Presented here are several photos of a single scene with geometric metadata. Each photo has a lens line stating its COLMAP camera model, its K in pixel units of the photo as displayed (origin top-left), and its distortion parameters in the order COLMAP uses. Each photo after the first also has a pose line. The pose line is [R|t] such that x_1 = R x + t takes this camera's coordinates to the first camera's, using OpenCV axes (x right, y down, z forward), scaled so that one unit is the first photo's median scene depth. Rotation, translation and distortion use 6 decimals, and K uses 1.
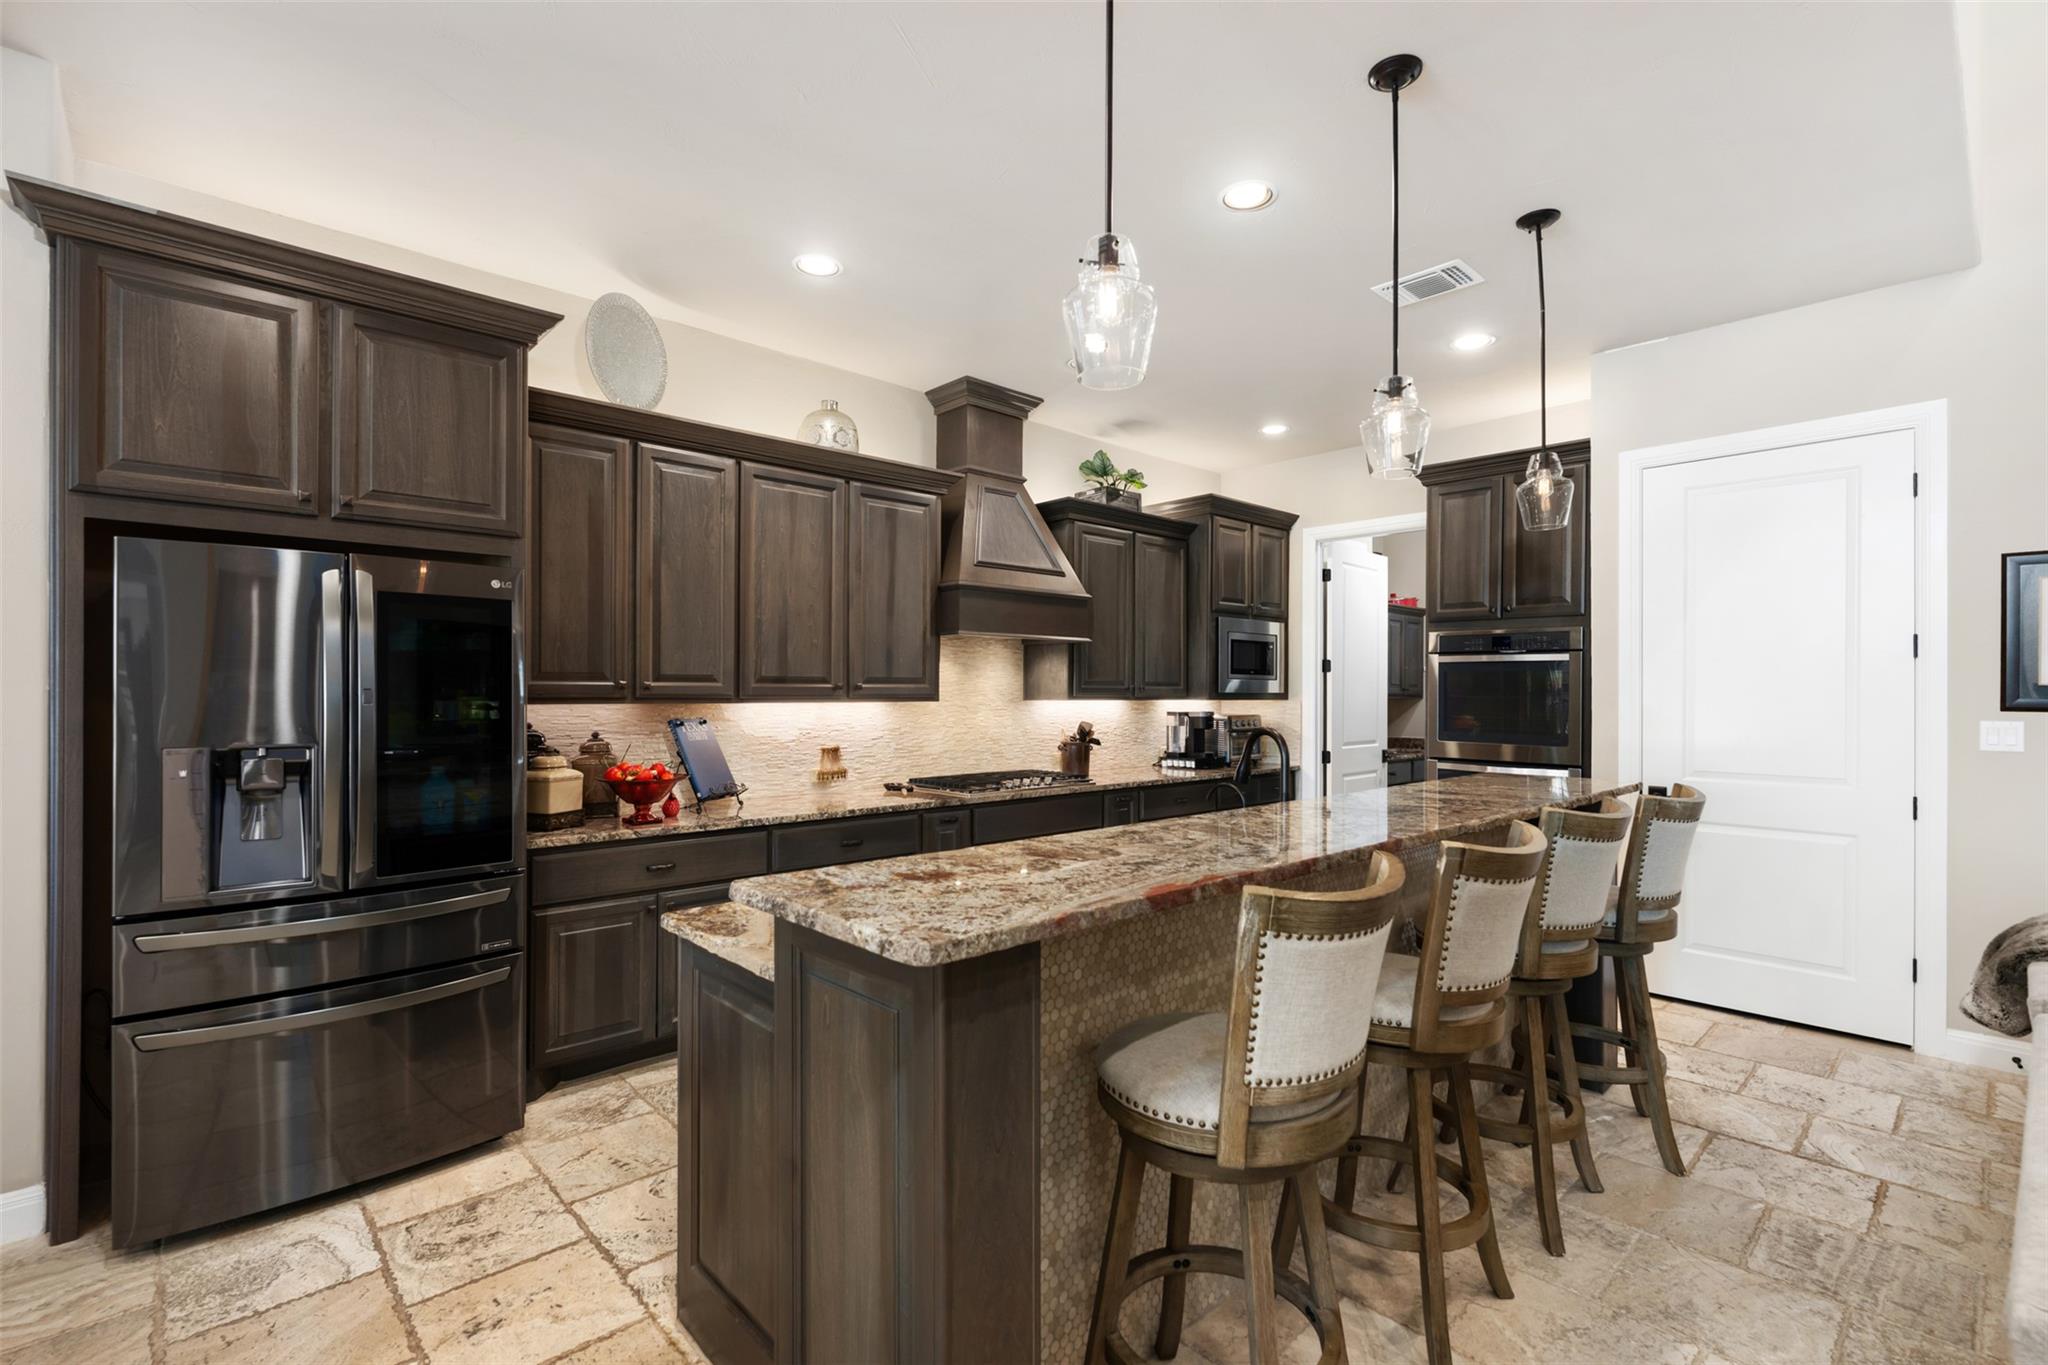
lens RADIAL K [[926.0, 0, 1013.9], [0, 926.0, 692.5], [0, 0, 1]] dist [-0.000169, -0.000052]
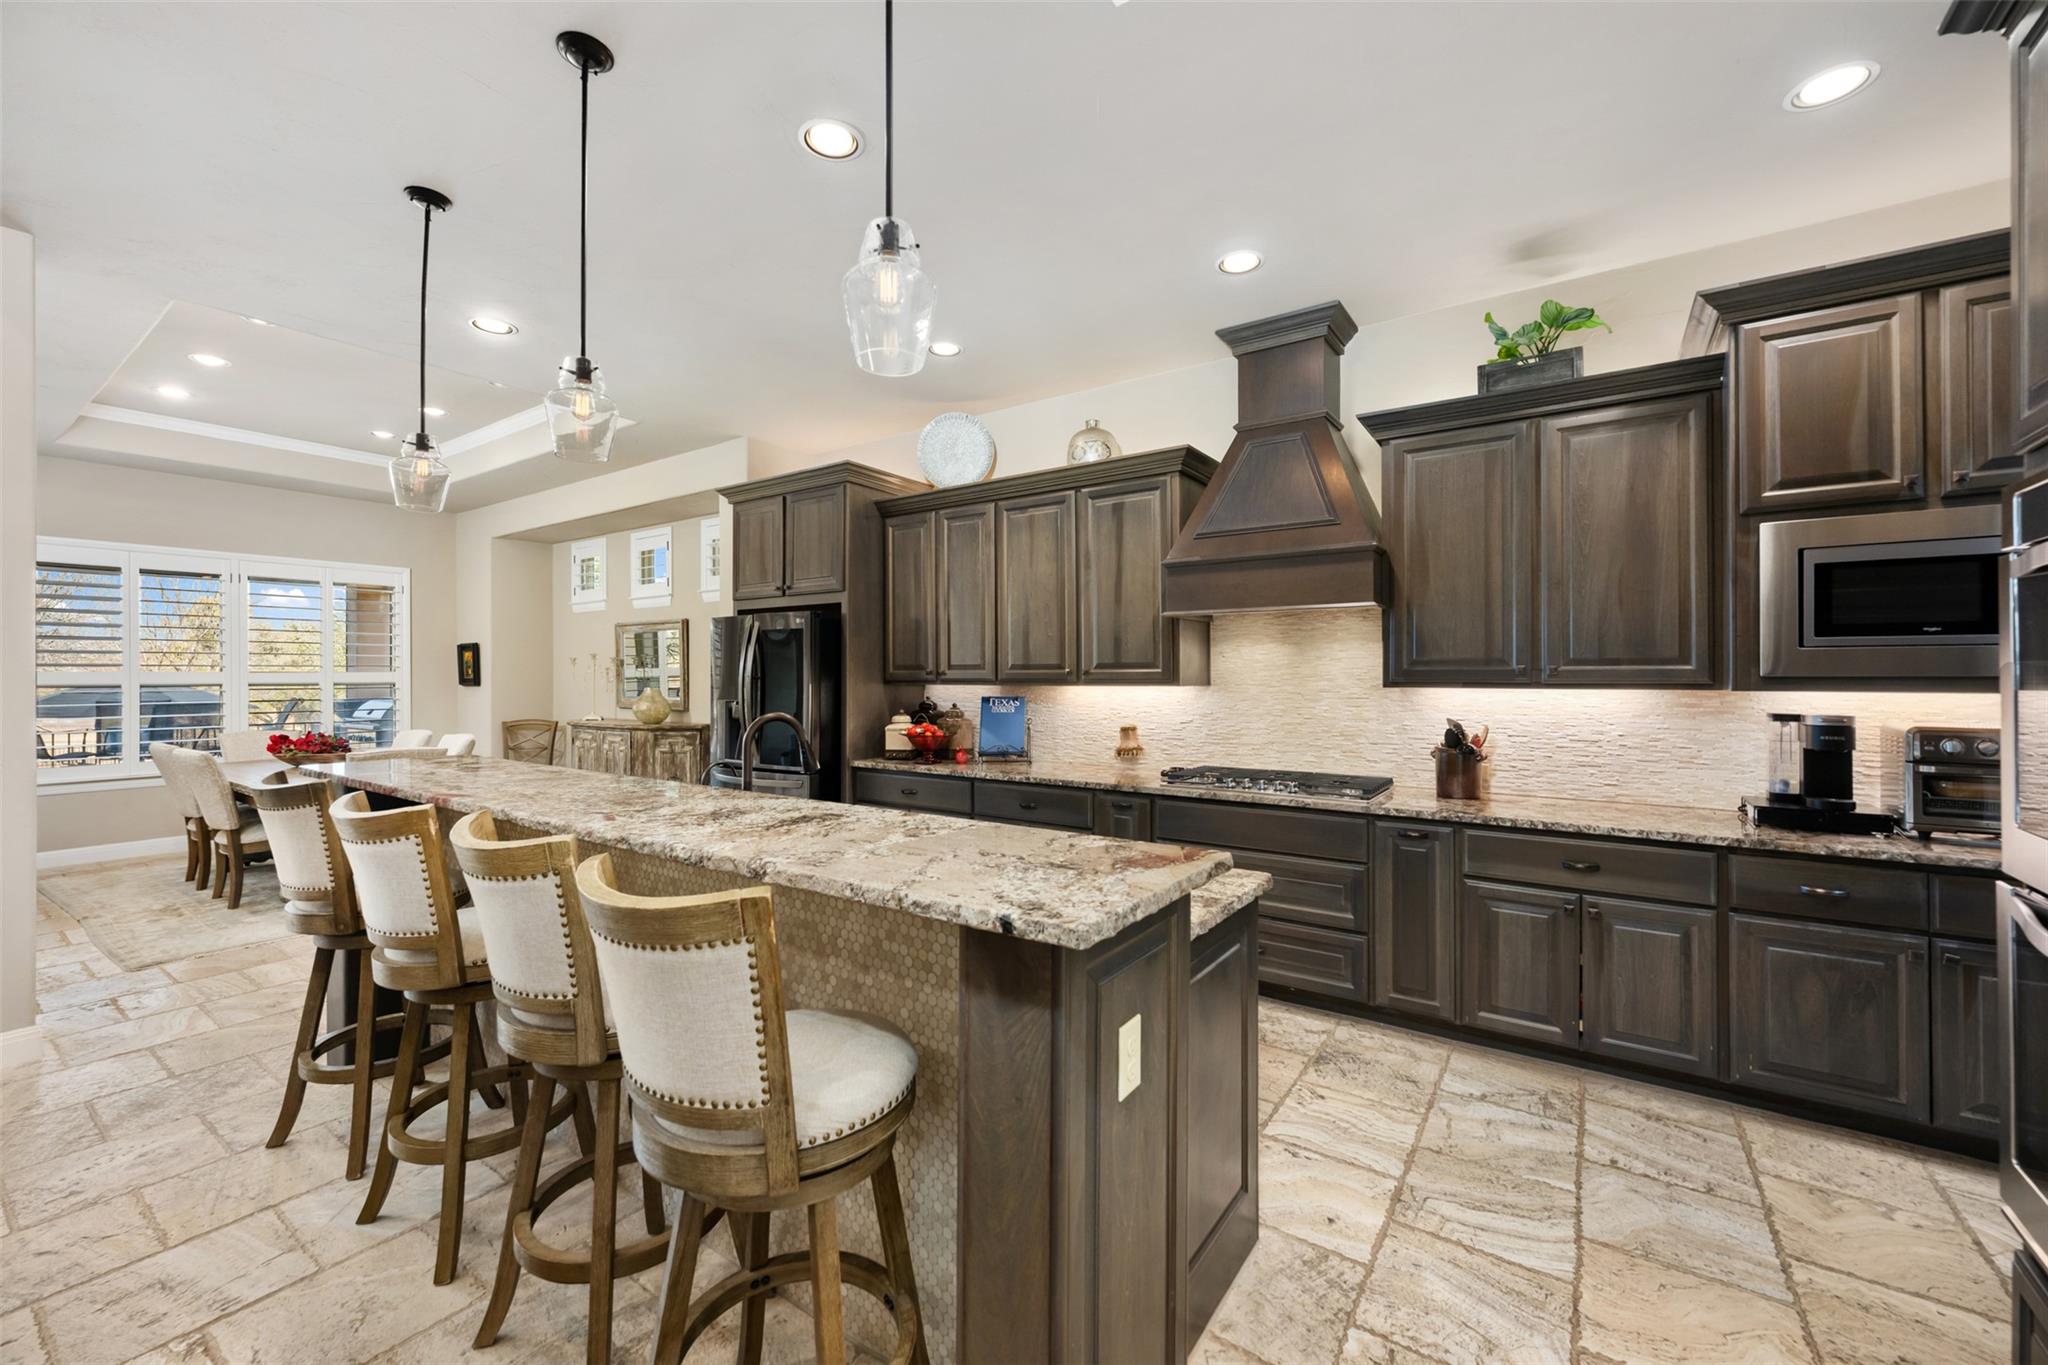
lens RADIAL K [[820.3, 0, 1024.7], [0, 820.3, 688.2], [0, 0, 1]] dist [0.006471, -0.000144]
pose [[0.219788, 0.014301, -0.975443, 0.730846], [0.002604, 0.999880, 0.015246, -0.002295], [0.975544, -0.005891, 0.219725, 0.666317]]
